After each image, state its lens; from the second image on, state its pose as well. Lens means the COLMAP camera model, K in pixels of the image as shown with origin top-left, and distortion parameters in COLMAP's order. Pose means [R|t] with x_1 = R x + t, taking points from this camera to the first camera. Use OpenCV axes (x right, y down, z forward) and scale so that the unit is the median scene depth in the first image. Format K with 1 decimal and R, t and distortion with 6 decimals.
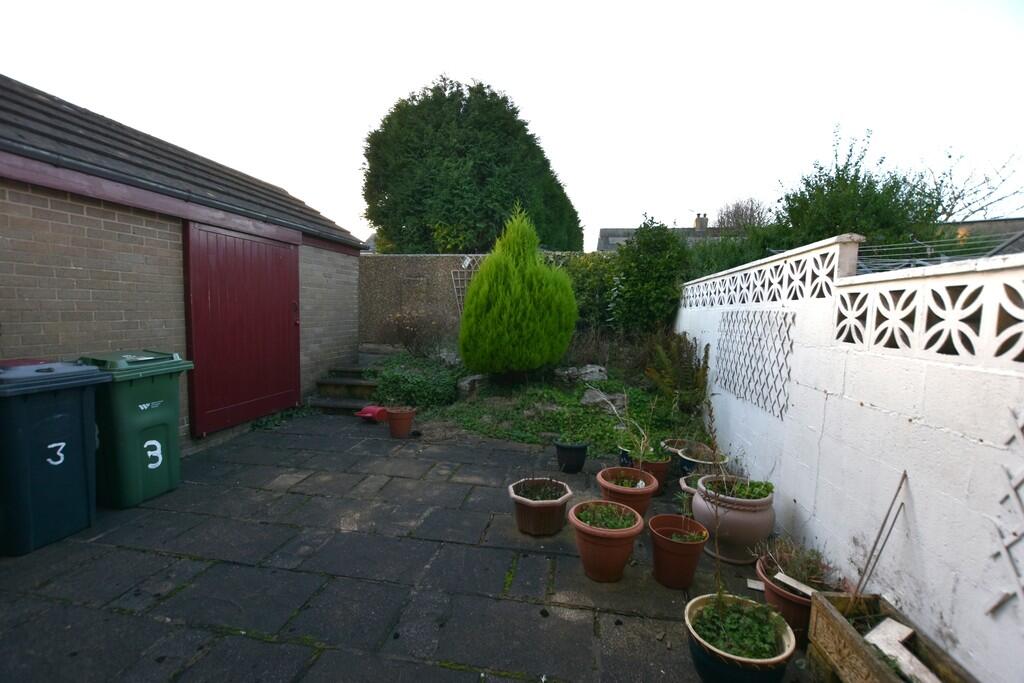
lens RADIAL K [[459.5, 0, 509.6], [0, 459.5, 346.2], [0, 0, 1]] dist [-0.030012, 0.001040]
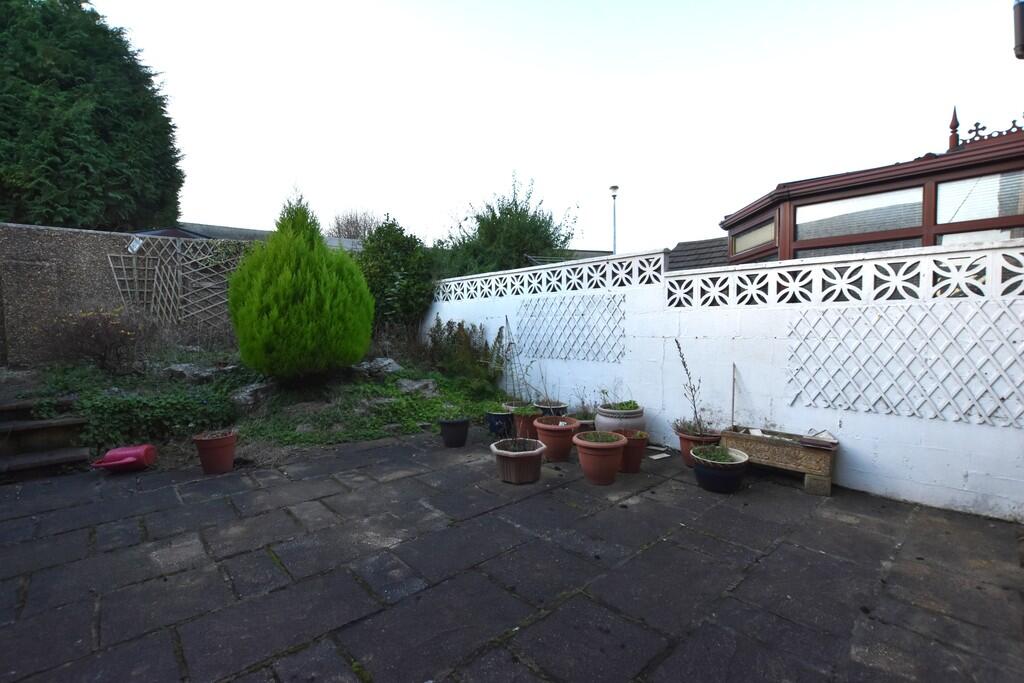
lens RADIAL K [[459.5, 0, 527.3], [0, 459.5, 343.3], [0, 0, 1]] dist [-0.030012, 0.001040]
pose [[0.611320, -0.066818, 0.788558, -0.680231], [0.087161, 0.996052, 0.016829, 0.032954], [-0.786569, 0.058443, 0.614731, 0.215913]]
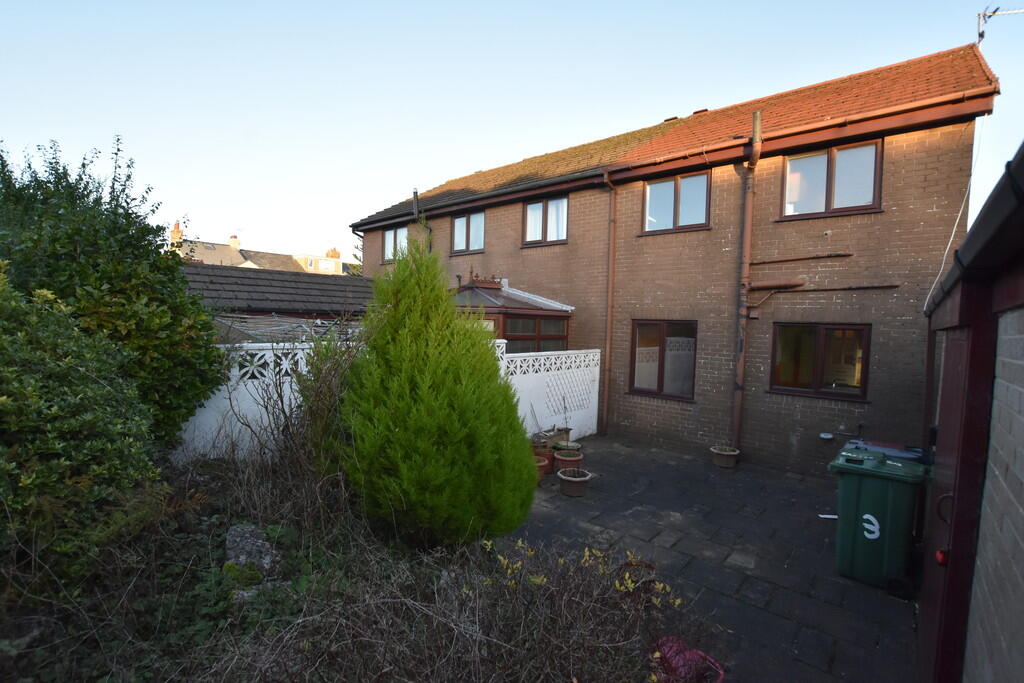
lens RADIAL K [[465.5, 0, 516.9], [0, 465.5, 339.7], [0, 0, 1]] dist [-0.003581, -0.000185]
pose [[-0.852976, -0.075902, 0.516402, -0.579500], [-0.016496, 0.992796, 0.118677, -0.394248], [-0.521689, 0.092711, -0.848083, 2.283793]]
